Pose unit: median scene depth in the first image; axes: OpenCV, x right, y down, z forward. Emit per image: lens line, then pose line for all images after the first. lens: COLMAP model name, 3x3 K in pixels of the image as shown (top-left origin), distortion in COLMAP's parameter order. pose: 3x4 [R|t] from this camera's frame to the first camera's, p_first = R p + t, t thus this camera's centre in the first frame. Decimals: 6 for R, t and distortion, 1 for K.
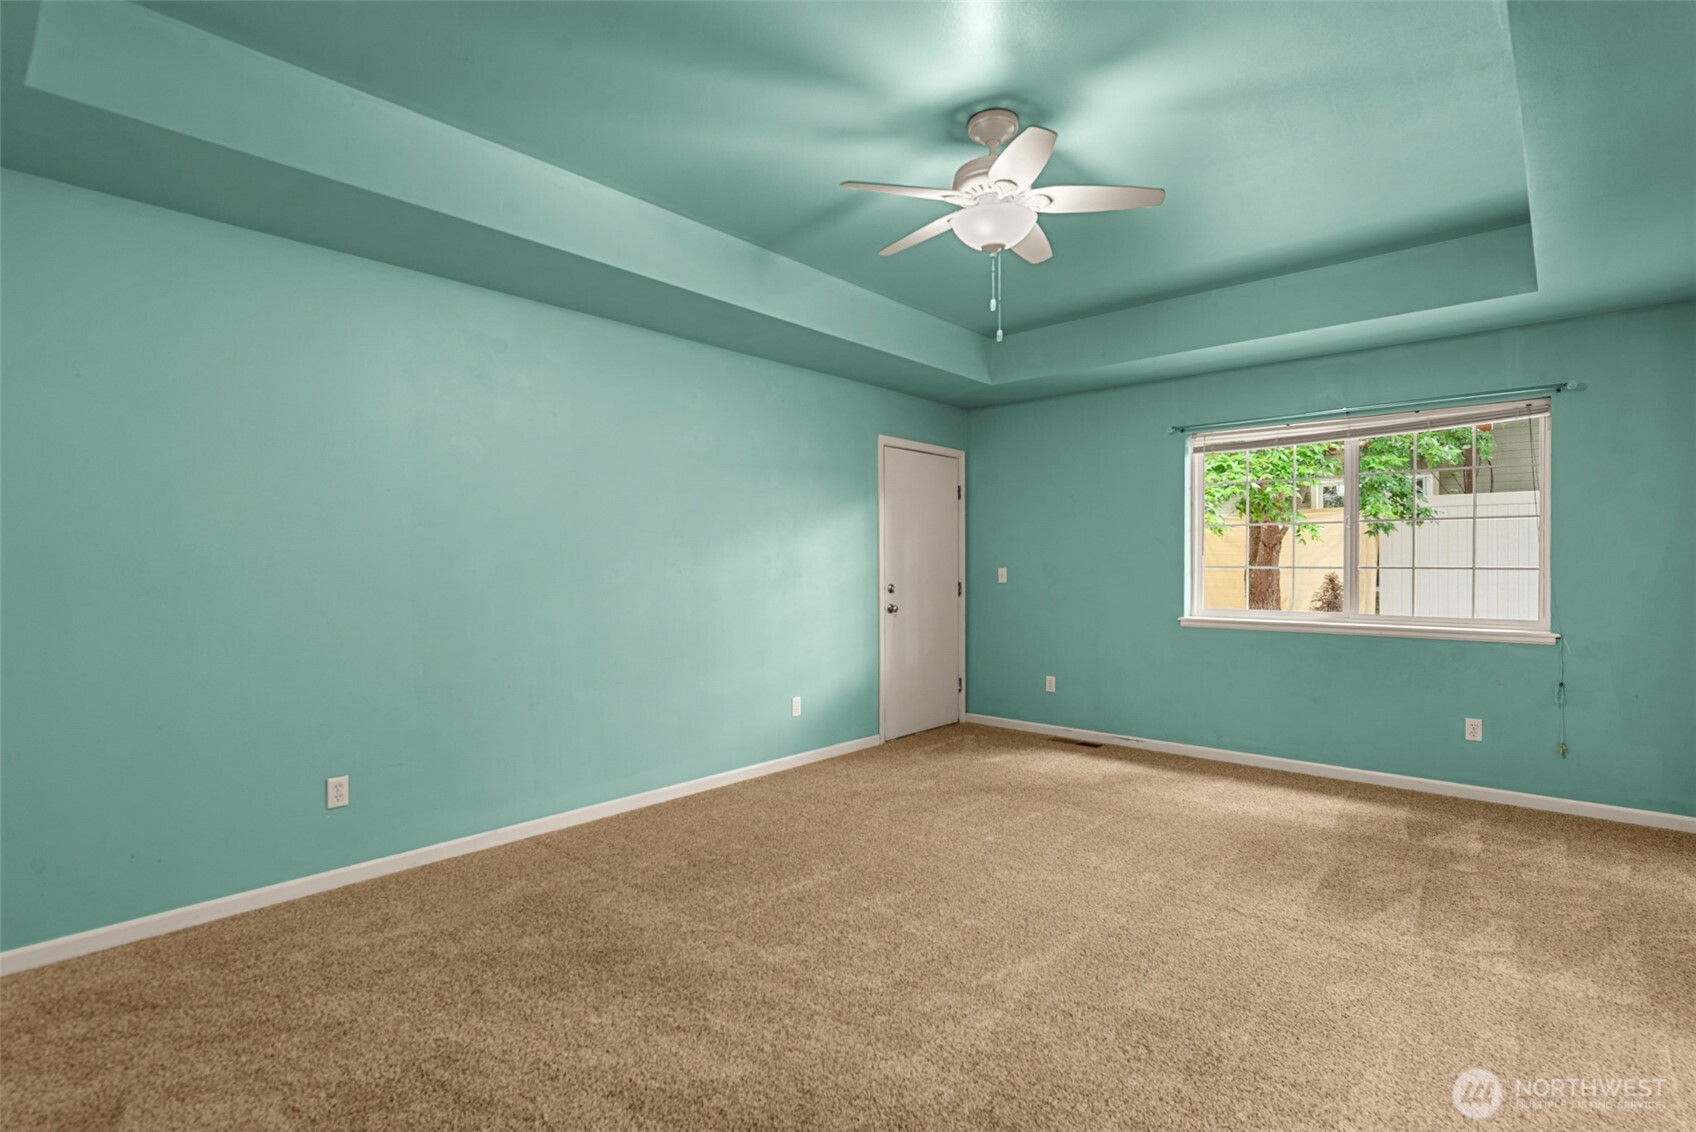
lens RADIAL K [[798.8, 0, 856.6], [0, 798.8, 564.7], [0, 0, 1]] dist [-0.002009, -0.000128]
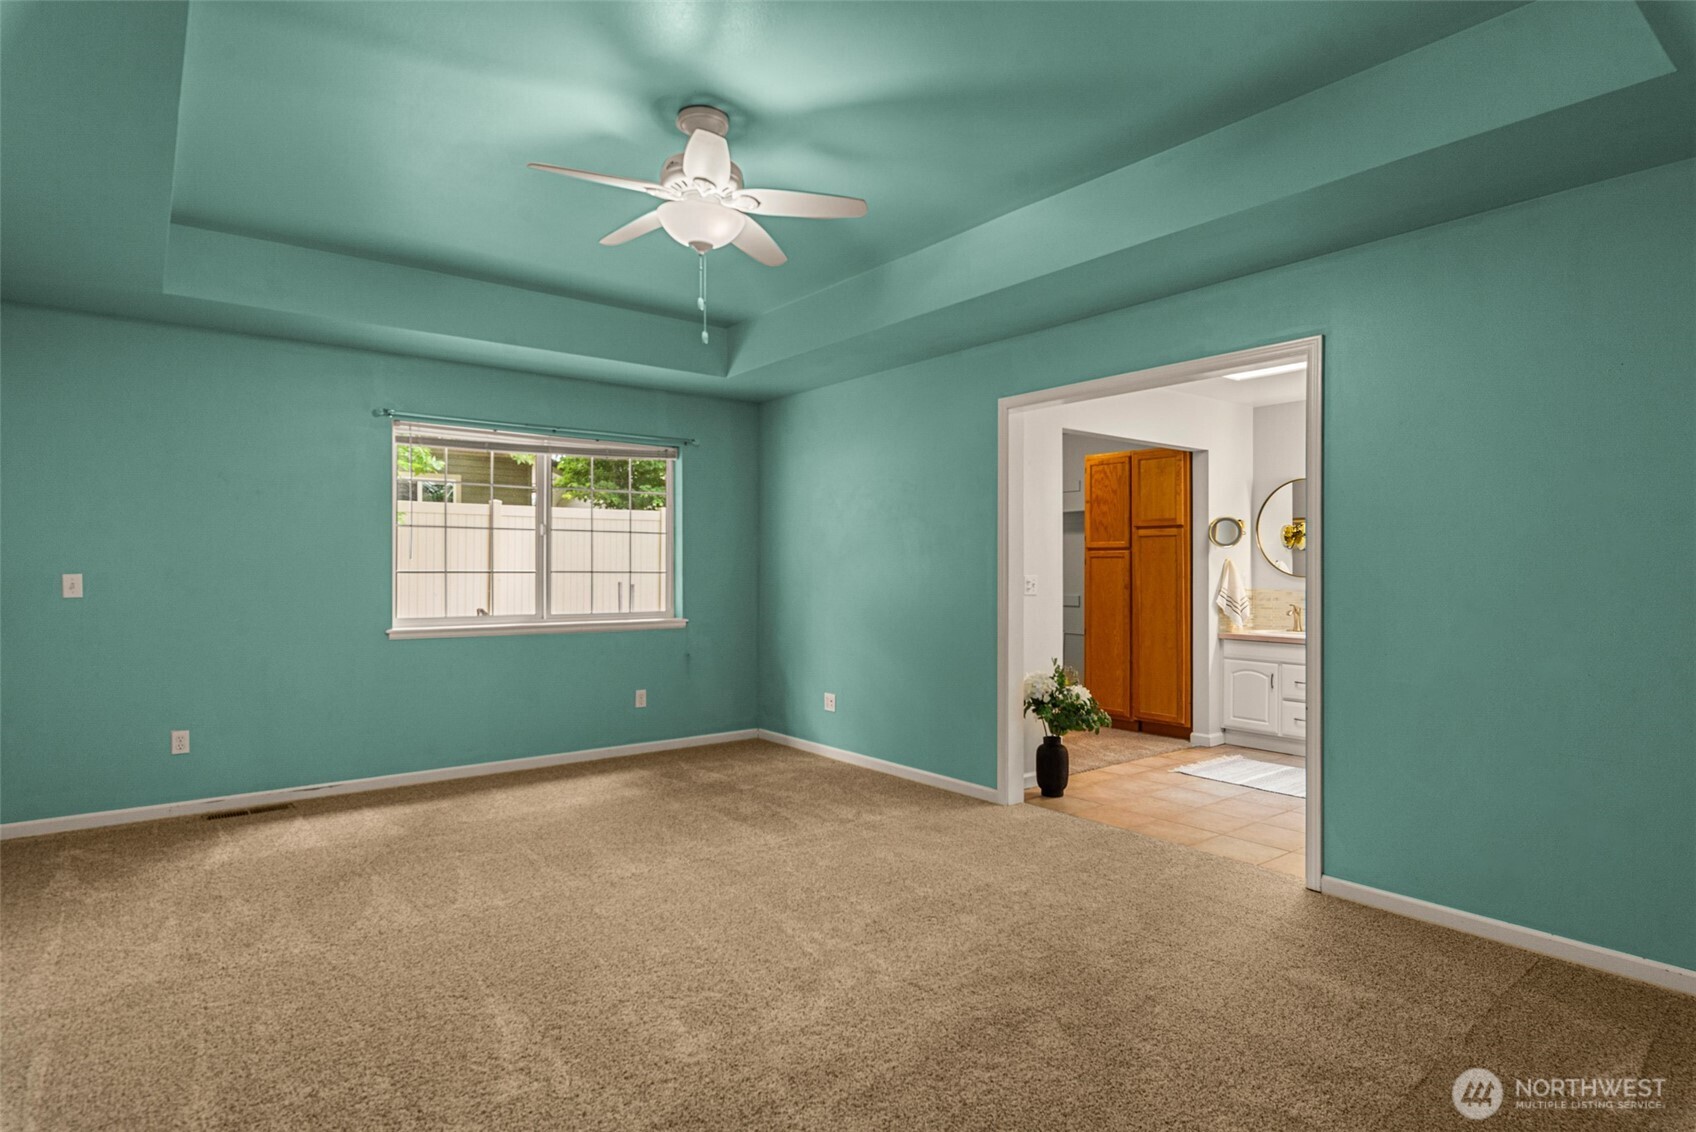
lens RADIAL K [[895.4, 0, 854.4], [0, 895.4, 568.8], [0, 0, 1]] dist [-0.001783, -0.000230]
pose [[0.187783, 0.000638, 0.982210, -0.568756], [-0.001124, 0.999999, -0.000434, -0.000357], [-0.982210, -0.001023, 0.187784, 0.399424]]
